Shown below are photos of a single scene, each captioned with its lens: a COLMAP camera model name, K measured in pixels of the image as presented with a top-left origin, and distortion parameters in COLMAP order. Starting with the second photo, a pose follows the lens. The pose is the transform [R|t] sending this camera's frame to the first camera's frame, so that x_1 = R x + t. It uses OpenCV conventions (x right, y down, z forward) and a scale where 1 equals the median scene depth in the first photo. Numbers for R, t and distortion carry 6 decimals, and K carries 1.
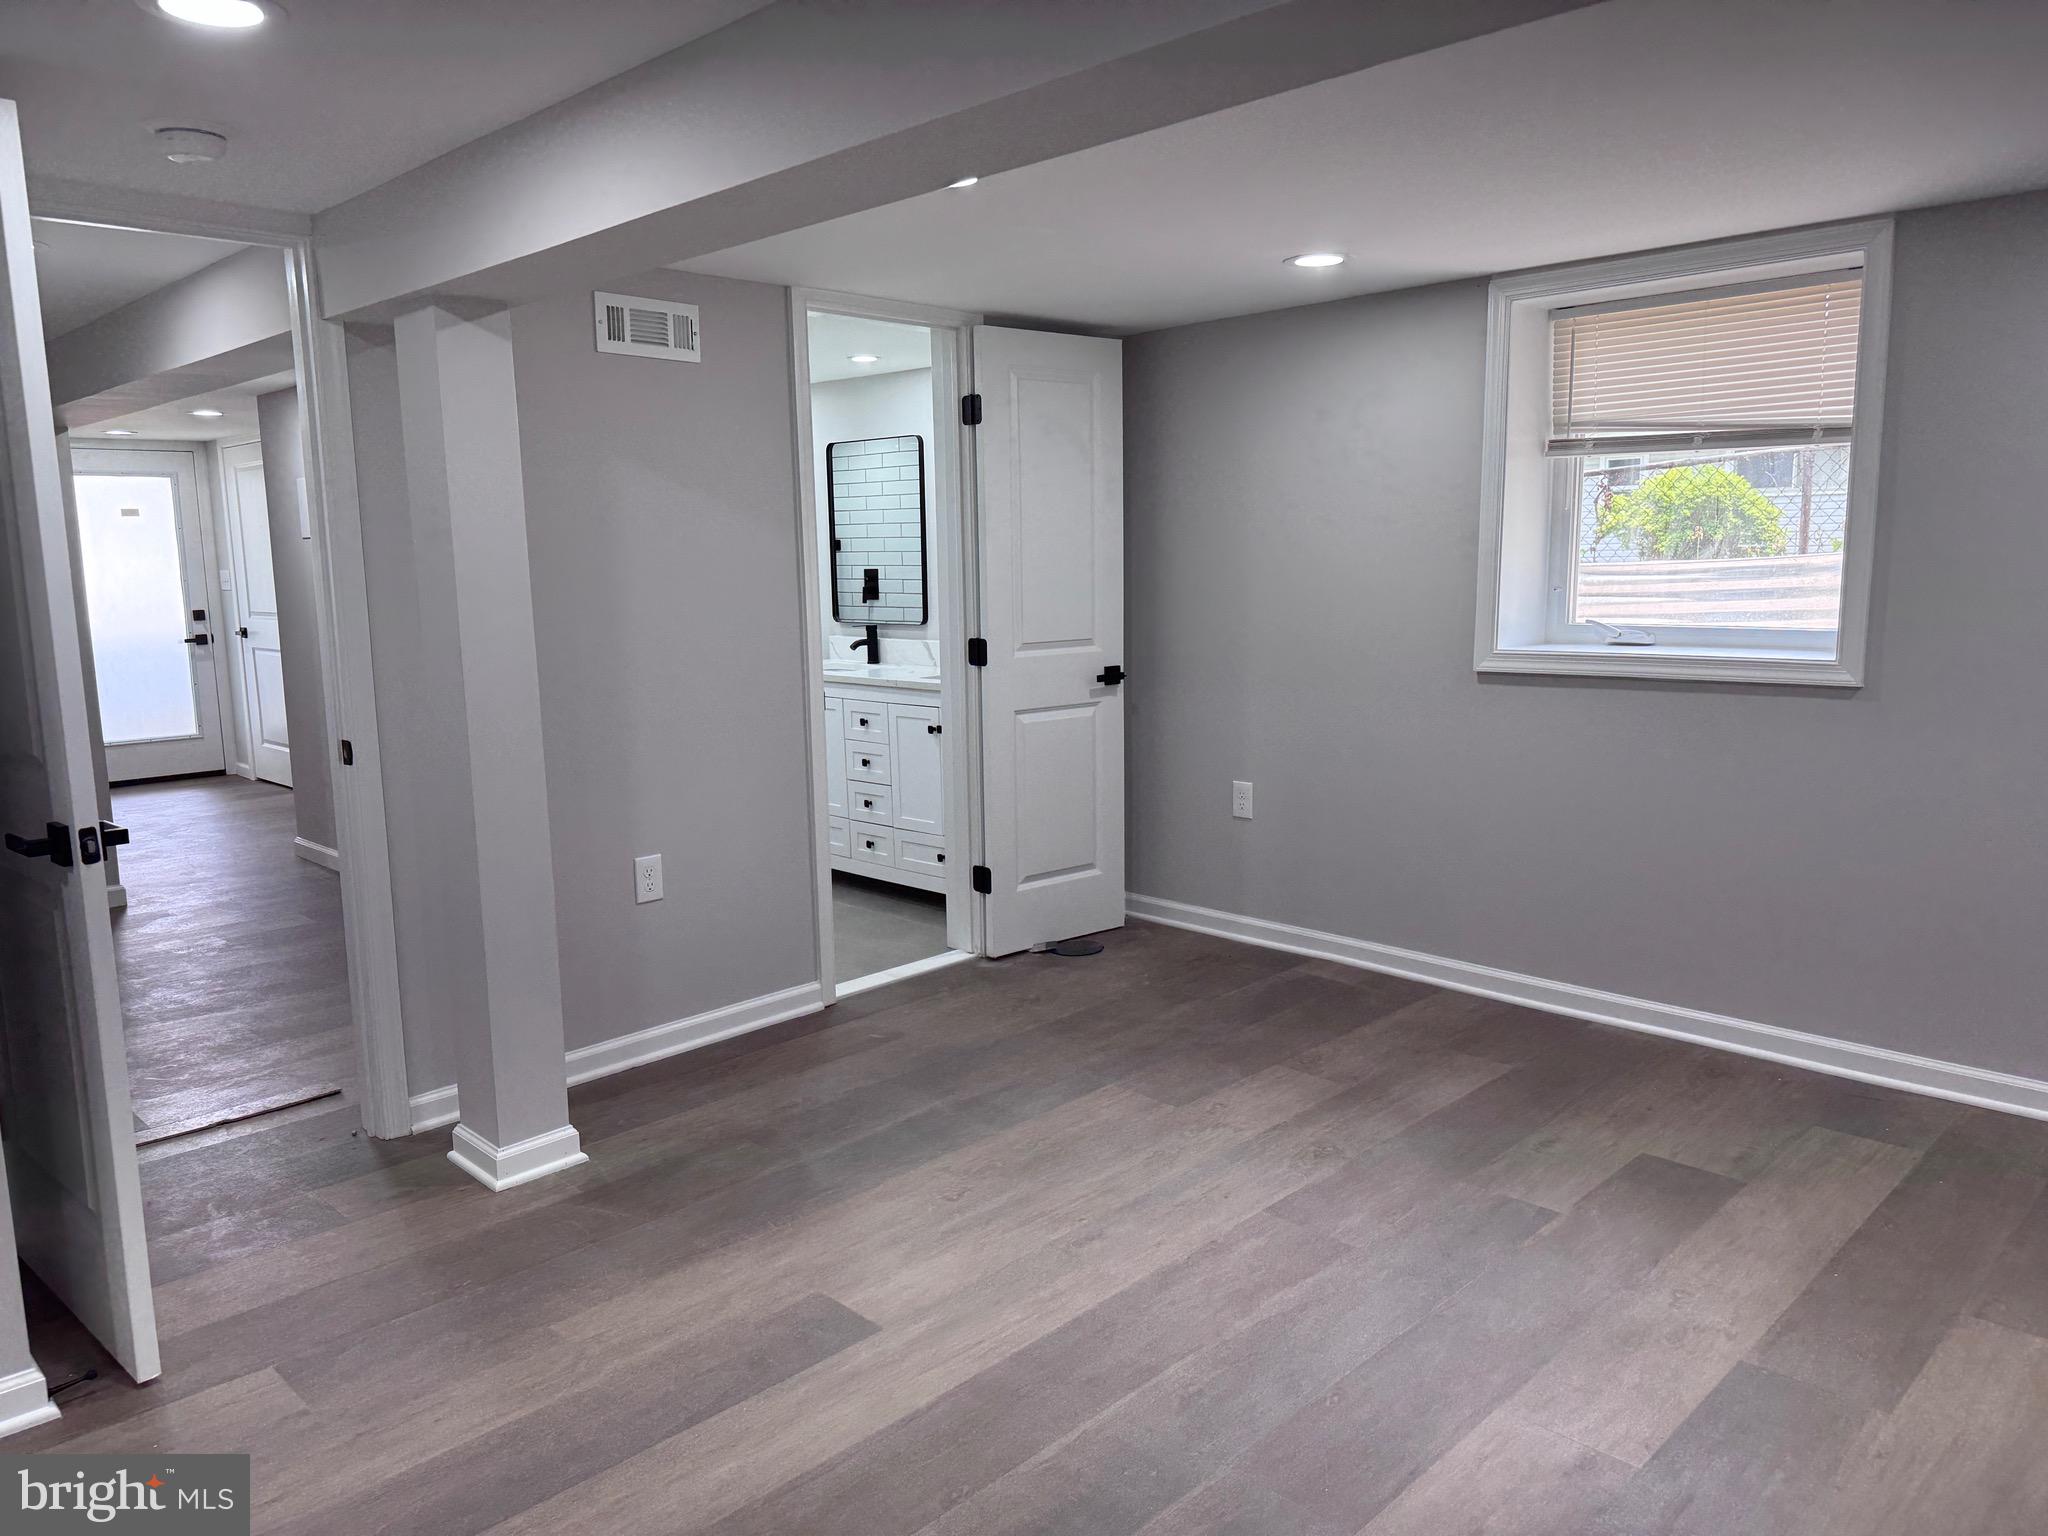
lens RADIAL K [[1429.9, 0, 1017.1], [0, 1429.9, 770.2], [0, 0, 1]] dist [0.102970, -0.161046]
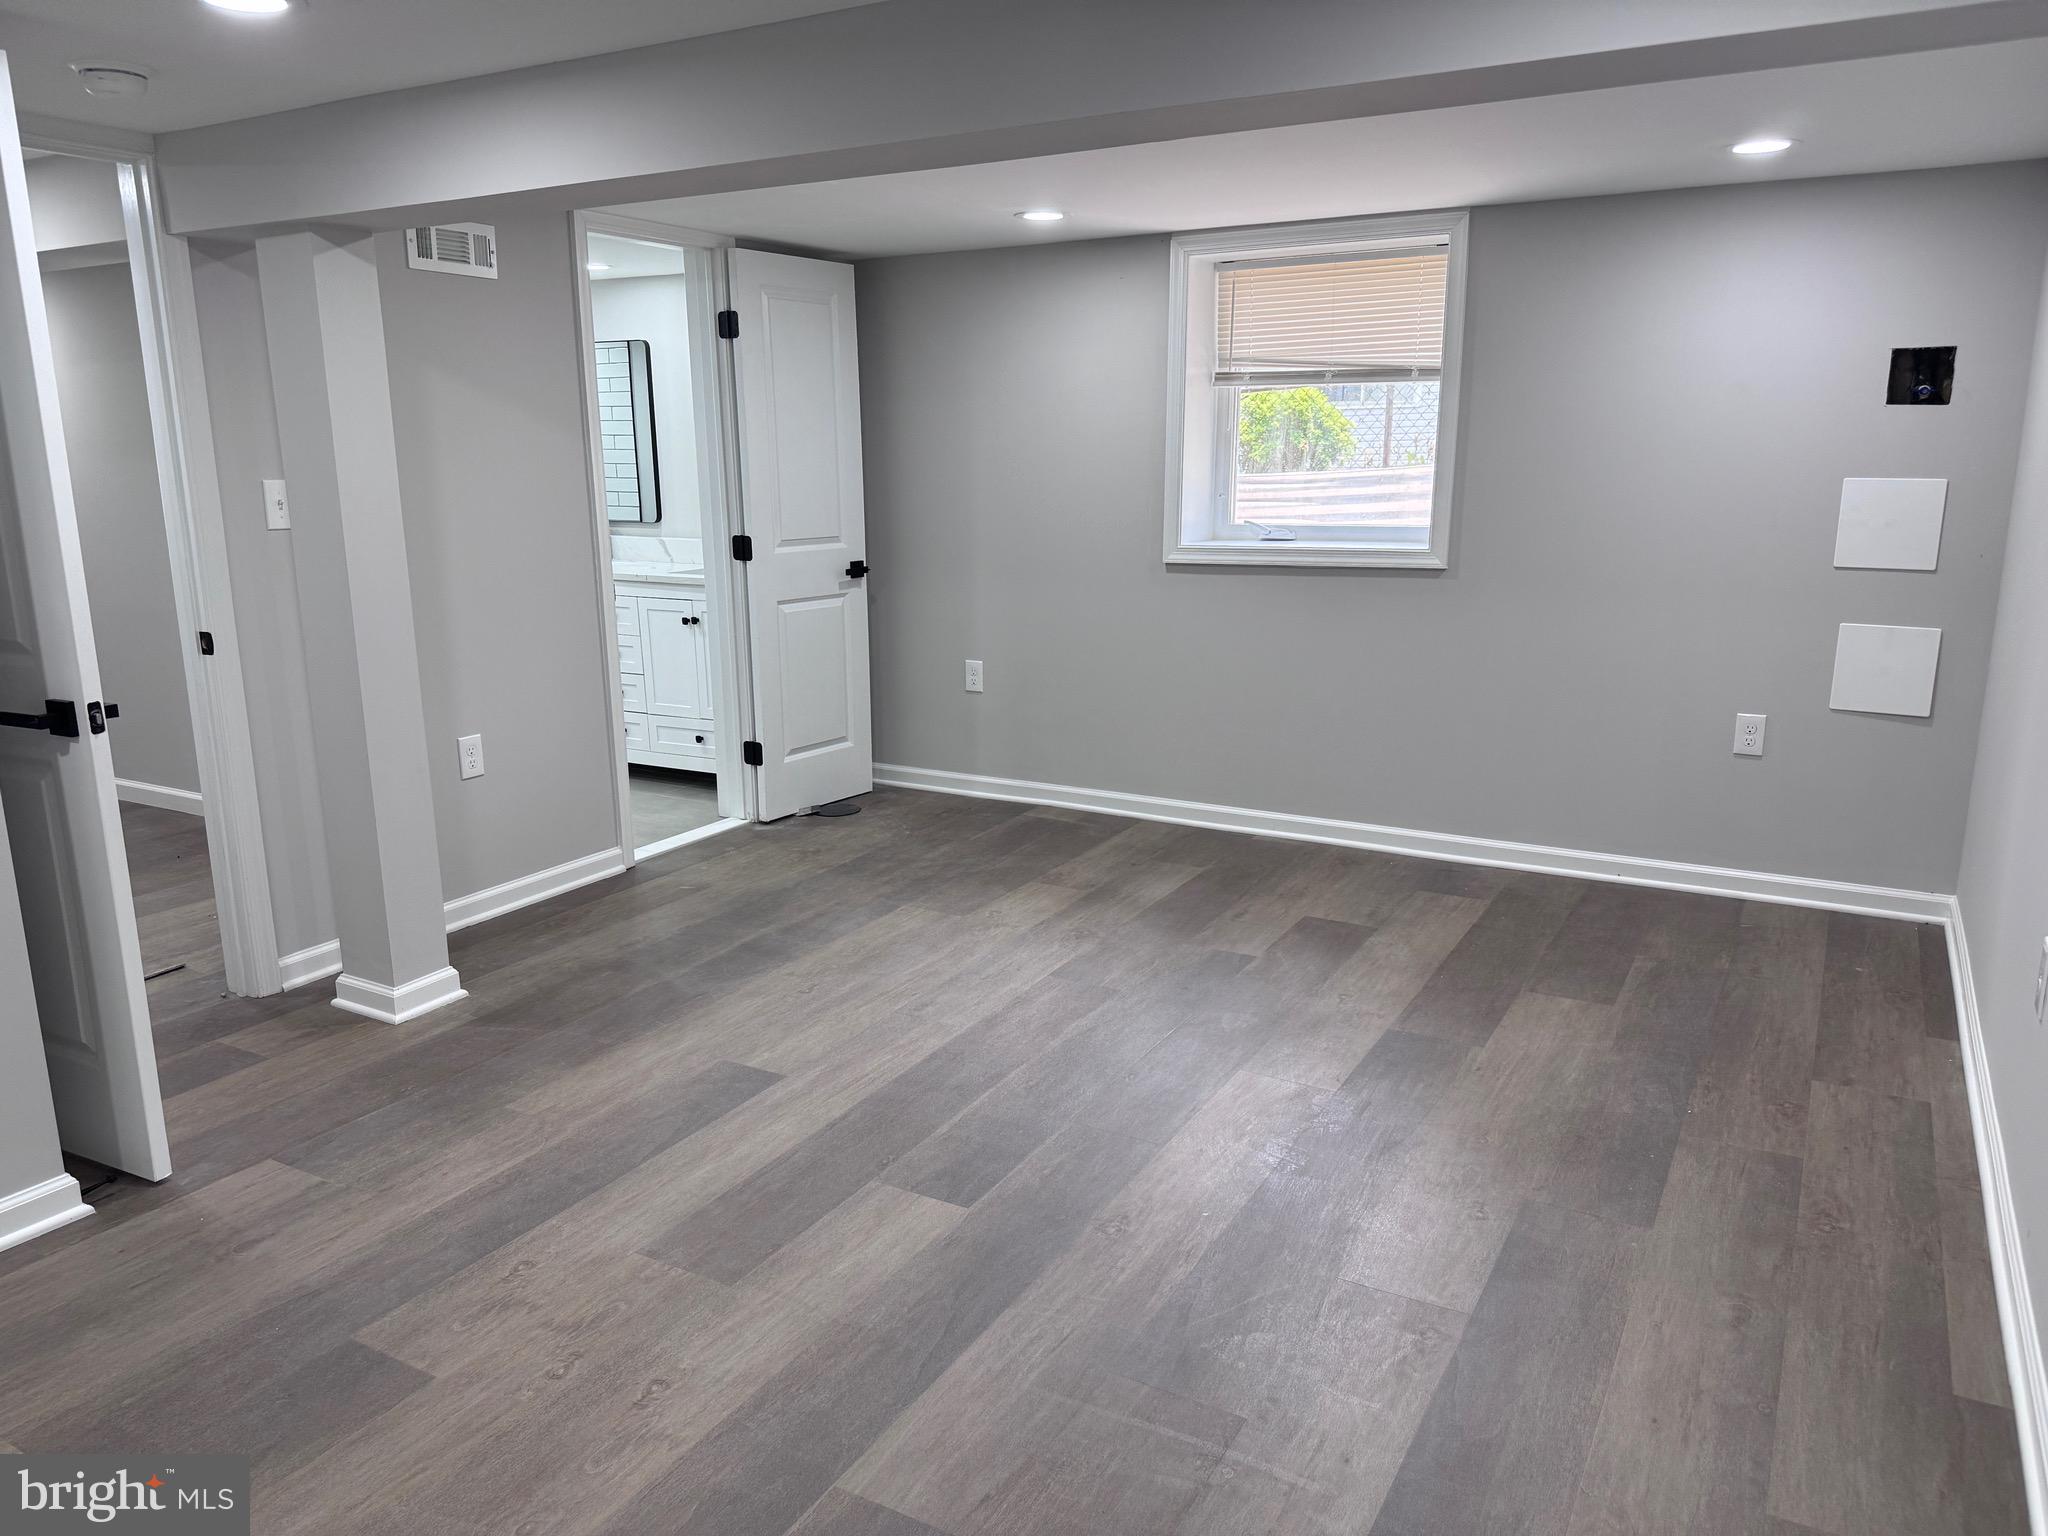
lens RADIAL K [[1436.7, 0, 1028.6], [0, 1436.7, 788.3], [0, 0, 1]] dist [0.134995, -0.229631]
pose [[0.963338, -0.050643, 0.263468, -0.148615], [0.030001, 0.996198, 0.081793, 0.022203], [-0.266609, -0.070890, 0.961194, -0.195856]]
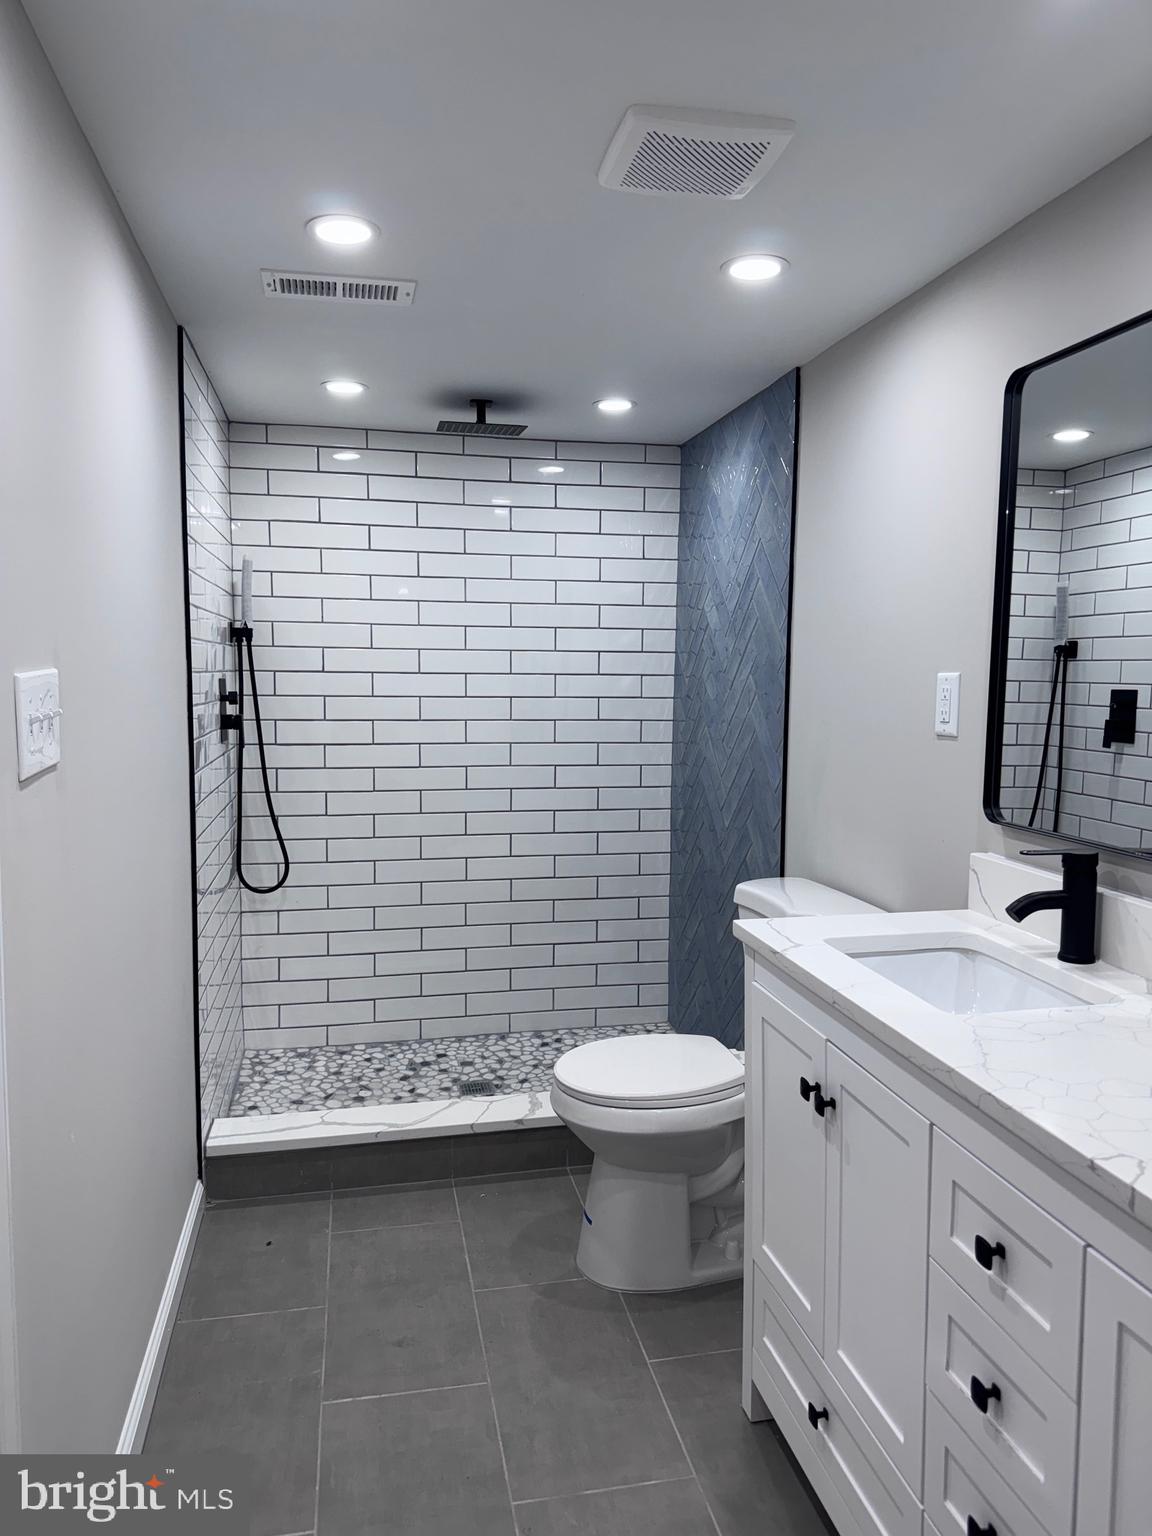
lens RADIAL K [[1073.9, 0, 575.4], [0, 1073.9, 772.7], [0, 0, 1]] dist [0.110012, -0.166320]
pose [[0.835494, 0.075741, -0.544255, -0.100206], [-0.105833, 0.994091, -0.024123, -0.163707], [0.539212, 0.077755, 0.838573, 1.153244]]
